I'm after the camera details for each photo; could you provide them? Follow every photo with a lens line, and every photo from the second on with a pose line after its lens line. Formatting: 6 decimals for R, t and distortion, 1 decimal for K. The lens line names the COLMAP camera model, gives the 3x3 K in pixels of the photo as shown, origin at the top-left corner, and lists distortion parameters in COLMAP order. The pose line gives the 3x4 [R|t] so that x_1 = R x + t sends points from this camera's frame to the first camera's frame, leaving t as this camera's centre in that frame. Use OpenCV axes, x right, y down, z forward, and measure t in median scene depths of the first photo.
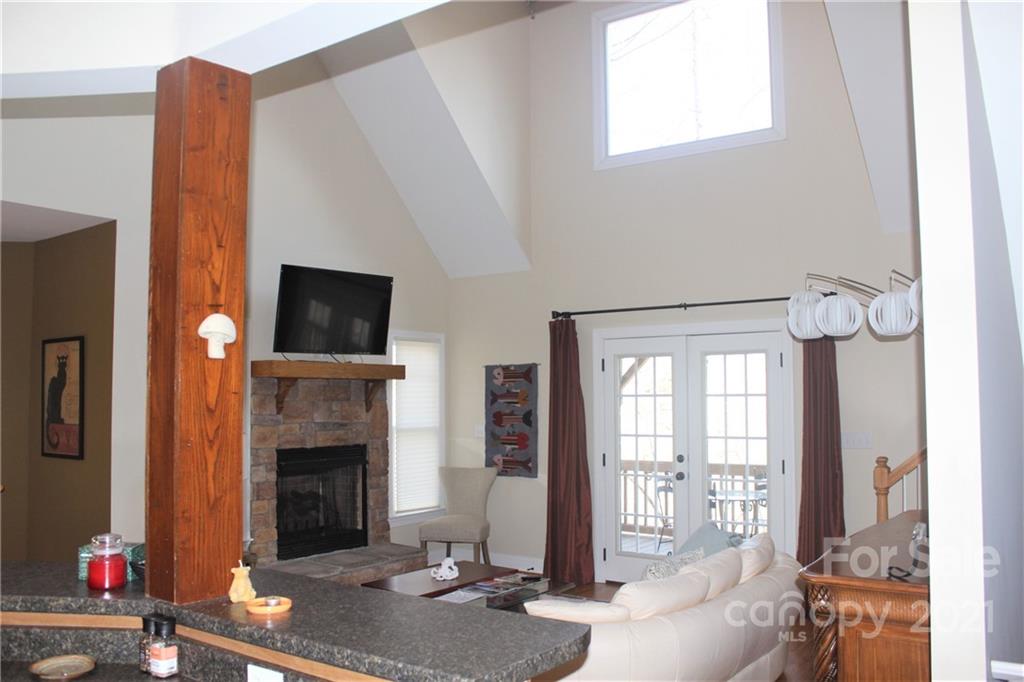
lens RADIAL K [[897.7, 0, 512.0], [0, 897.7, 341.0], [0, 0, 1]] dist [-0.125816, 0.007716]
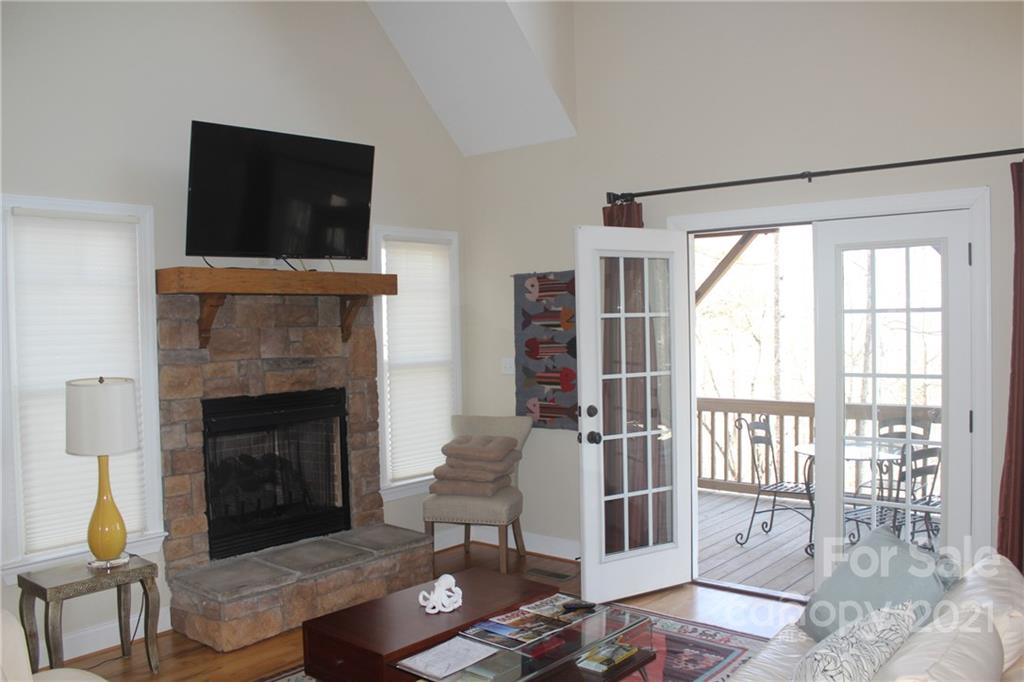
lens RADIAL K [[875.2, 0, 512.0], [0, 875.2, 341.0], [0, 0, 1]] dist [-0.158831, 0.155221]
pose [[0.998158, -0.012414, -0.059378, 0.010383], [0.017386, 0.996317, 0.083966, 0.023770], [0.058117, -0.084844, 0.994698, 0.331118]]
